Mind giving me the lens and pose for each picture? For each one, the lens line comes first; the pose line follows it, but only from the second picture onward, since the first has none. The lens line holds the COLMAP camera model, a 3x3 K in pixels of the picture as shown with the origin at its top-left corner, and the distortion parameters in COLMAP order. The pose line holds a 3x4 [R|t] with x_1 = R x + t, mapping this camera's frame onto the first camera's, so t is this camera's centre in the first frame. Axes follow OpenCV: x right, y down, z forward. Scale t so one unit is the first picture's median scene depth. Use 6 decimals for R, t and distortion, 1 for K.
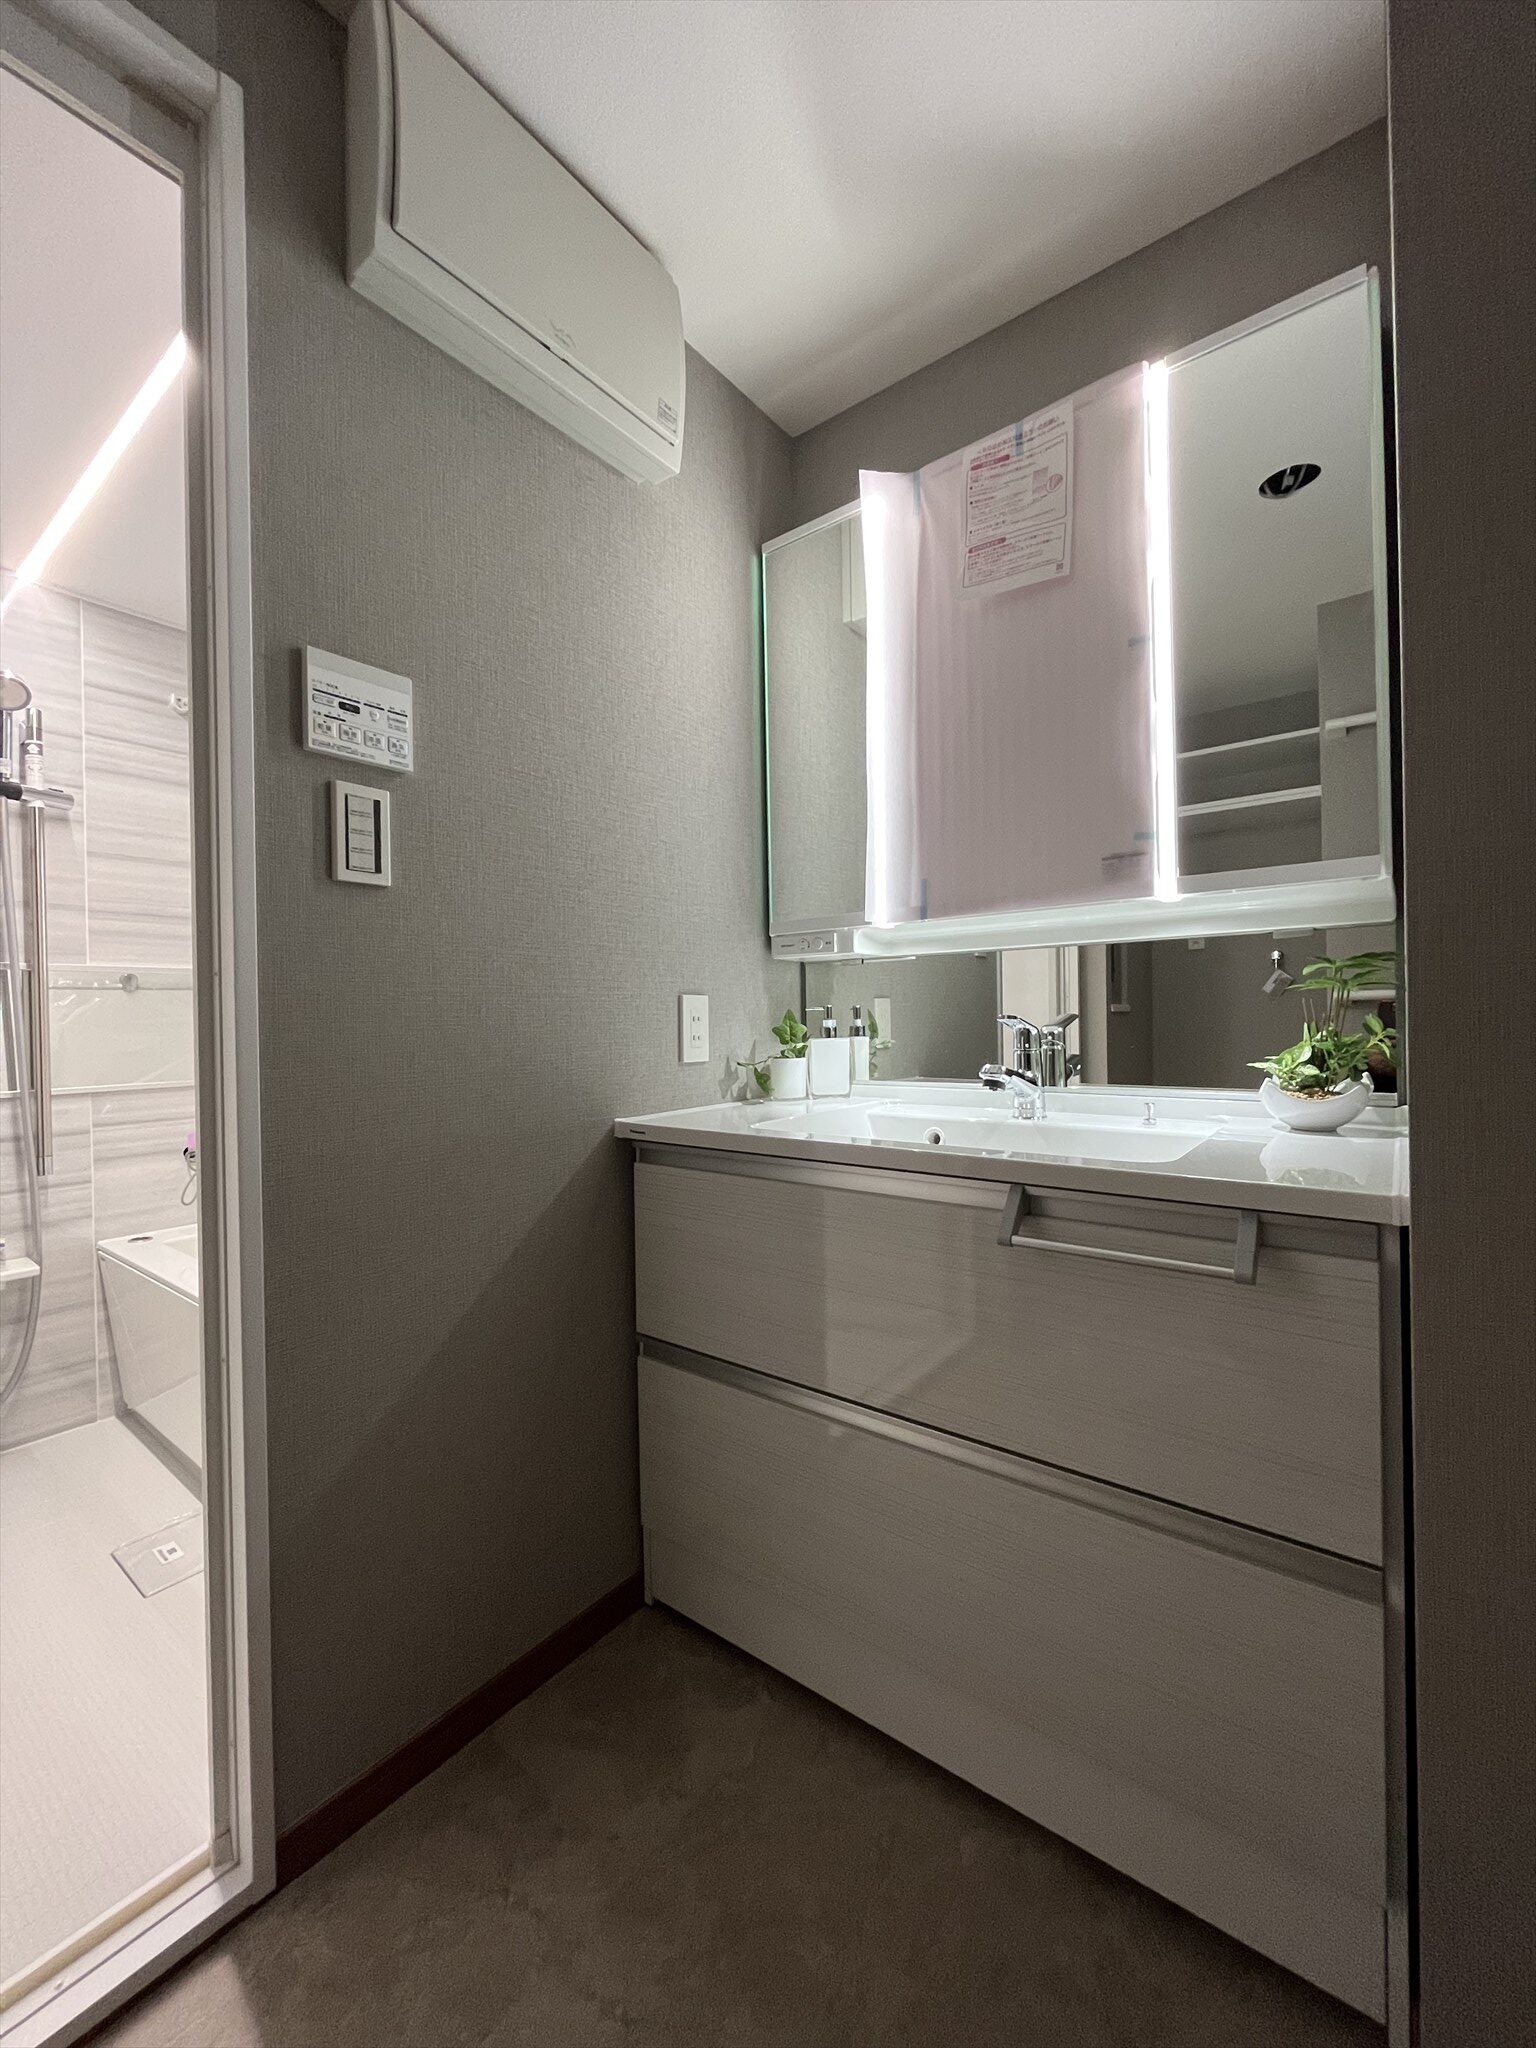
lens RADIAL K [[826.1, 0, 771.5], [0, 826.1, 1026.6], [0, 0, 1]] dist [0.002877, -0.000396]
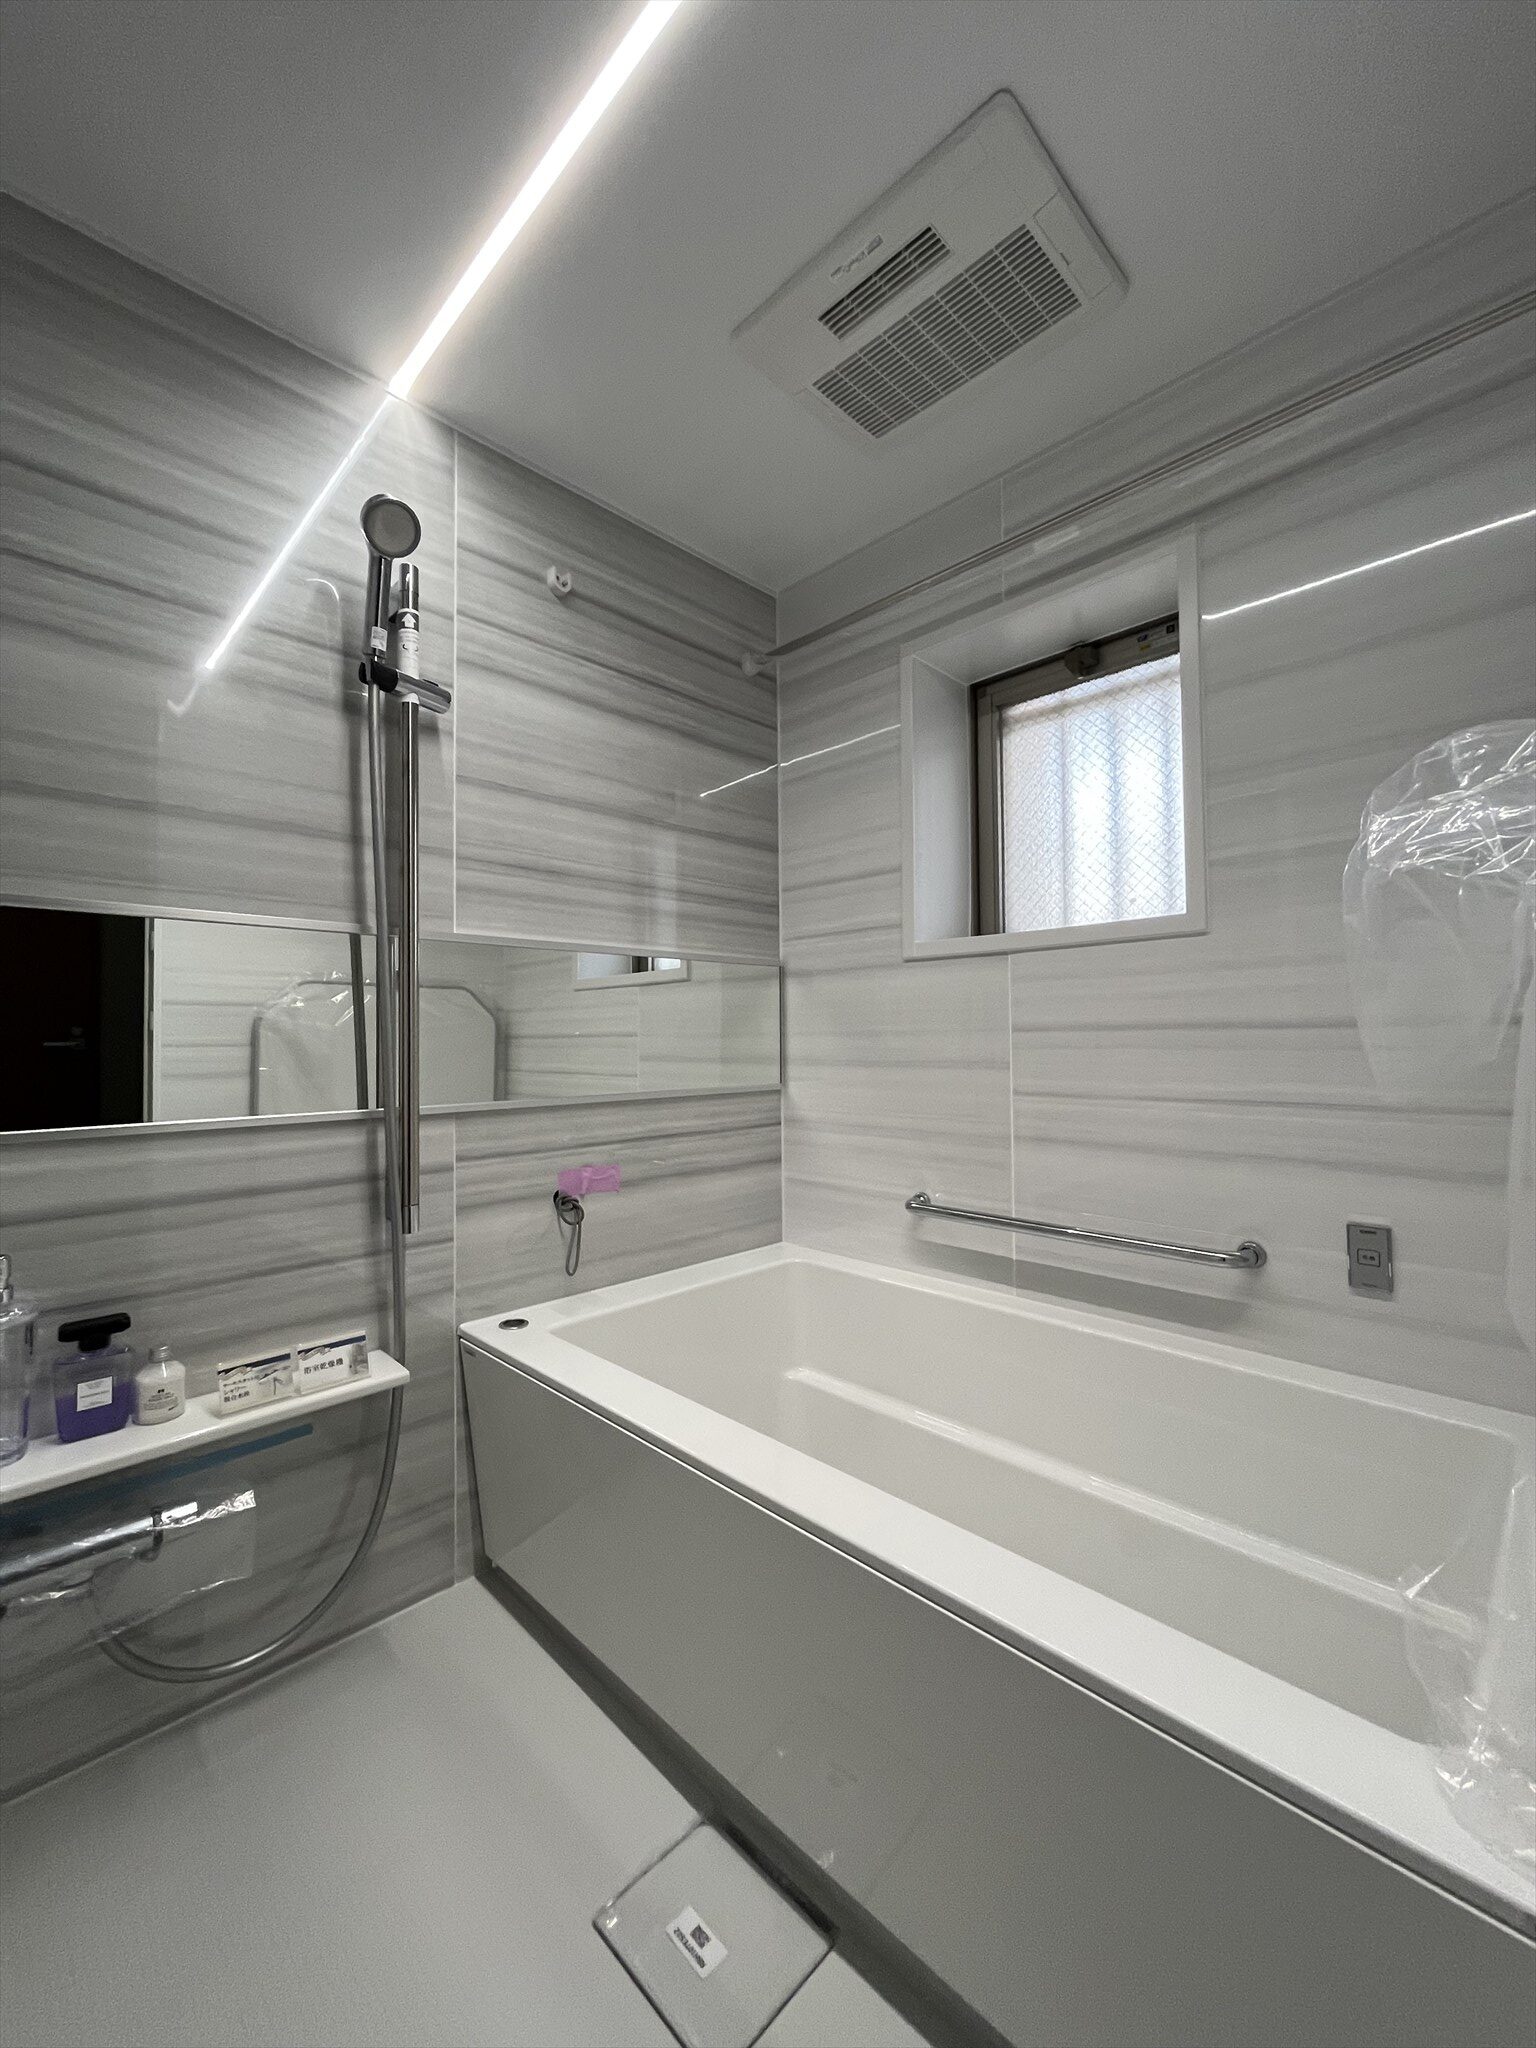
lens RADIAL K [[826.1, 0, 766.8], [0, 826.1, 1028.3], [0, 0, 1]] dist [0.002877, -0.000396]
pose [[0.992268, 0.008568, -0.123818, -0.447041], [-0.011509, 0.999668, -0.023062, 0.020017], [0.123579, 0.024308, 0.992037, 0.312747]]
